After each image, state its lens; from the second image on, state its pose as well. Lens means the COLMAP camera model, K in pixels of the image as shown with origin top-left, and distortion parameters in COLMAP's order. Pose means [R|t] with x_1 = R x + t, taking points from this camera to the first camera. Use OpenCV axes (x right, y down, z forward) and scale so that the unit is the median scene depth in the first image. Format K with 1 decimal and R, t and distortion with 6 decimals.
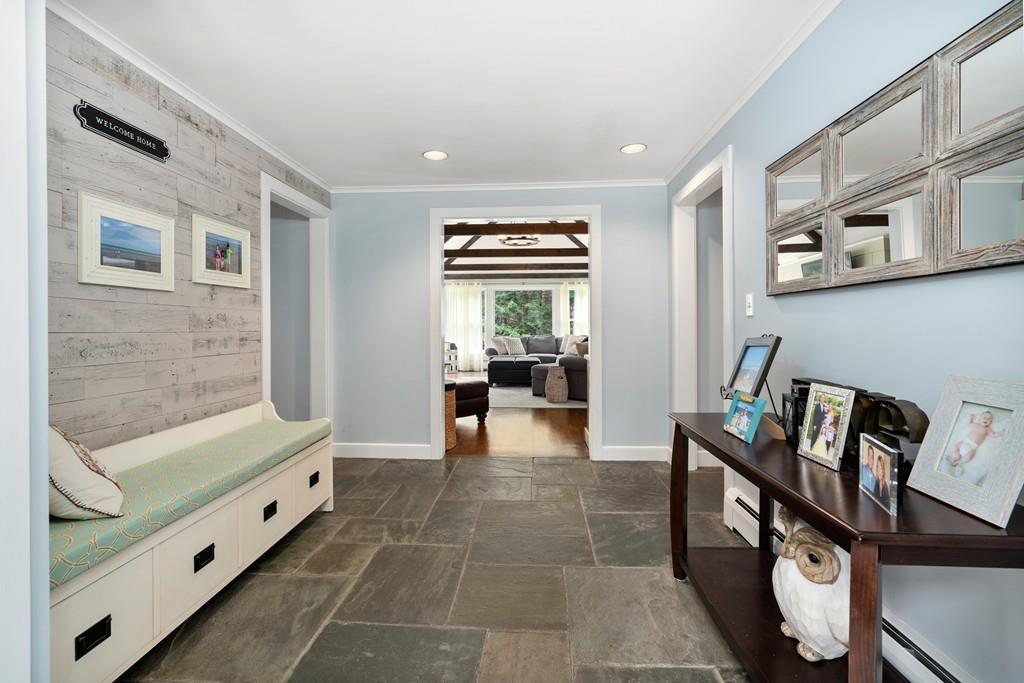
lens RADIAL K [[461.0, 0, 507.6], [0, 461.0, 332.3], [0, 0, 1]] dist [-0.003946, 0.000179]
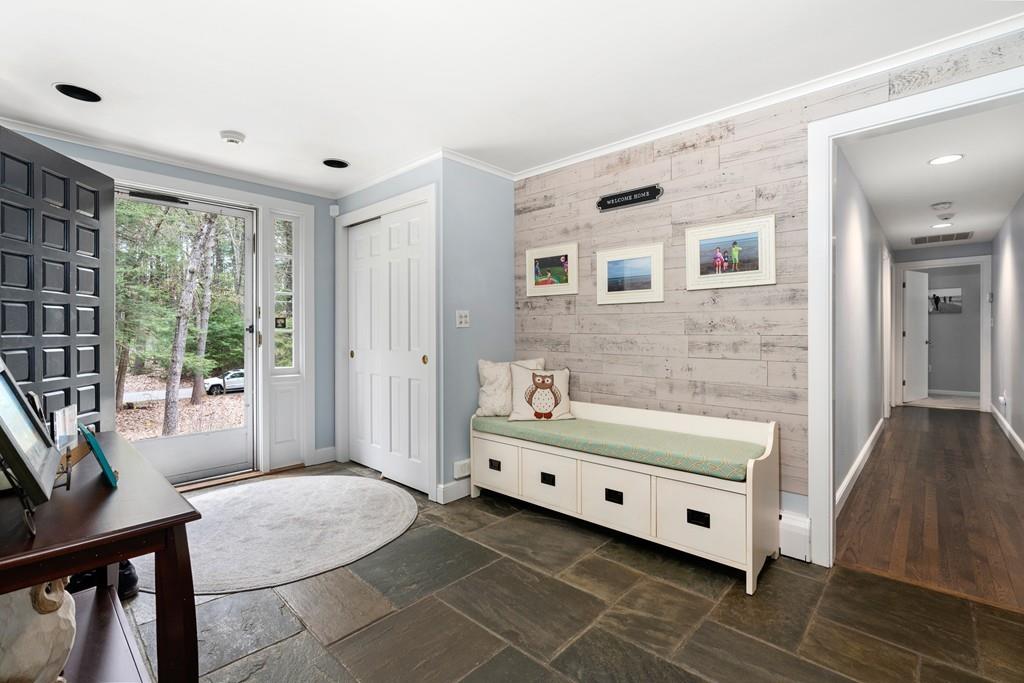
lens RADIAL K [[461.0, 0, 509.4], [0, 461.0, 335.4], [0, 0, 1]] dist [-0.003946, 0.000179]
pose [[-0.639254, 0.011430, -0.768911, 0.460231], [-0.005066, 0.999805, 0.019074, -0.018846], [0.768979, 0.016088, -0.639072, 1.402388]]
